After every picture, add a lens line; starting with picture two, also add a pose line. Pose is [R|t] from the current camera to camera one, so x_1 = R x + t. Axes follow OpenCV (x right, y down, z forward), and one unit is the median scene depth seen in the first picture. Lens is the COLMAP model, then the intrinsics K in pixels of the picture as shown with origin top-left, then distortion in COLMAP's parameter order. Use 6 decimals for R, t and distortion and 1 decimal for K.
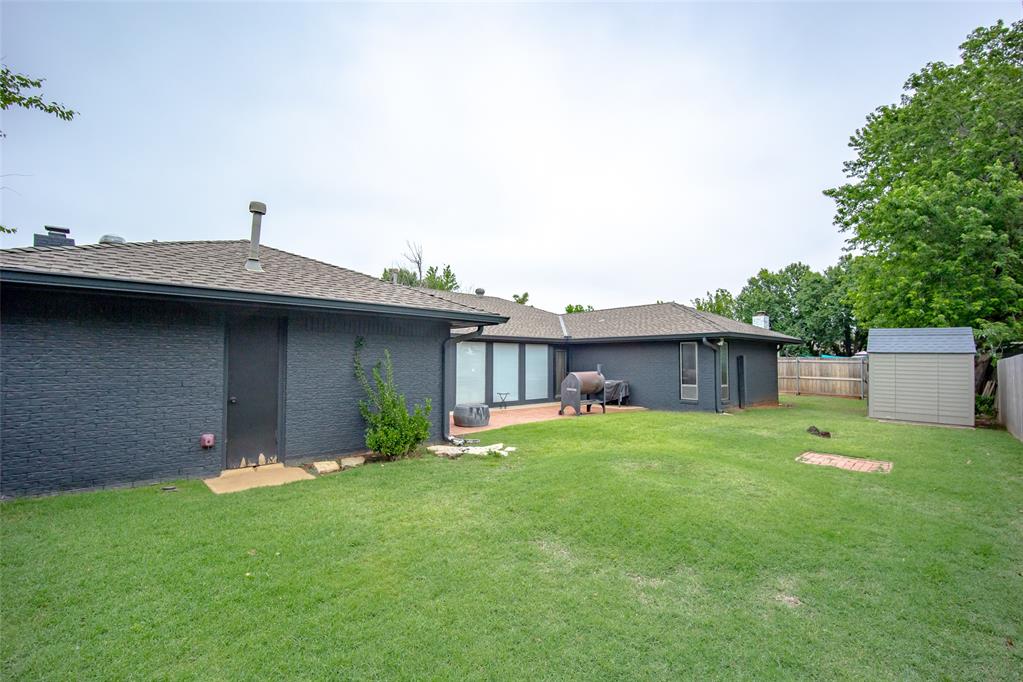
lens RADIAL K [[464.3, 0, 510.5], [0, 464.3, 363.3], [0, 0, 1]] dist [-0.000291, -0.000152]
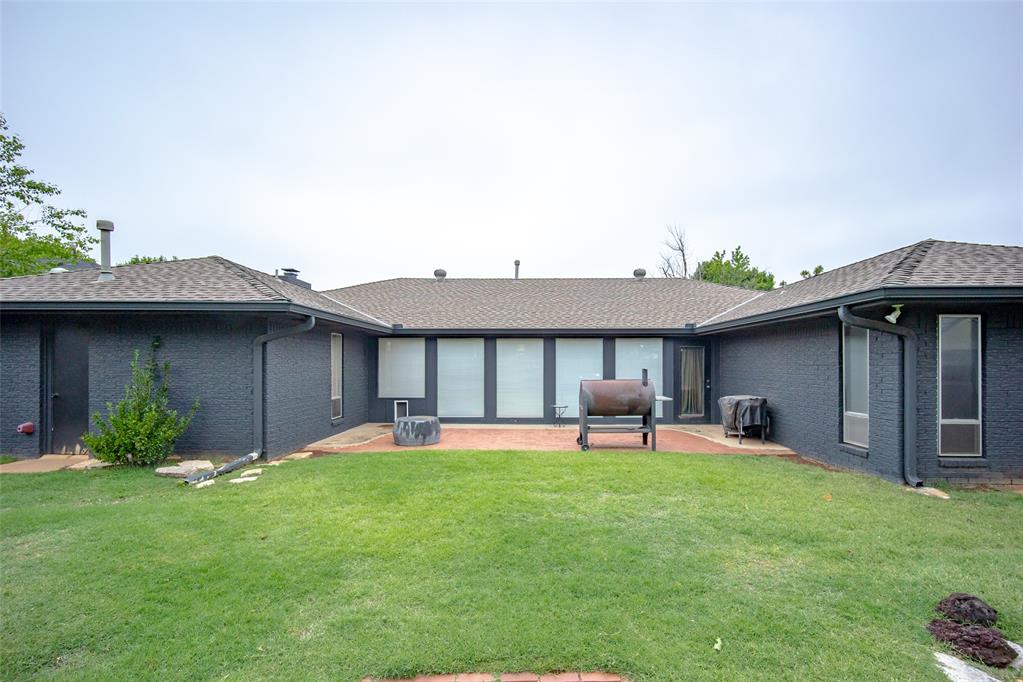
lens RADIAL K [[464.3, 0, 510.5], [0, 464.3, 363.3], [0, 0, 1]] dist [-0.000291, -0.000152]
pose [[0.715405, -0.001460, -0.698708, 0.500262], [-0.003476, 0.999978, -0.005650, 0.000563], [0.698701, 0.006471, 0.715385, 0.464740]]
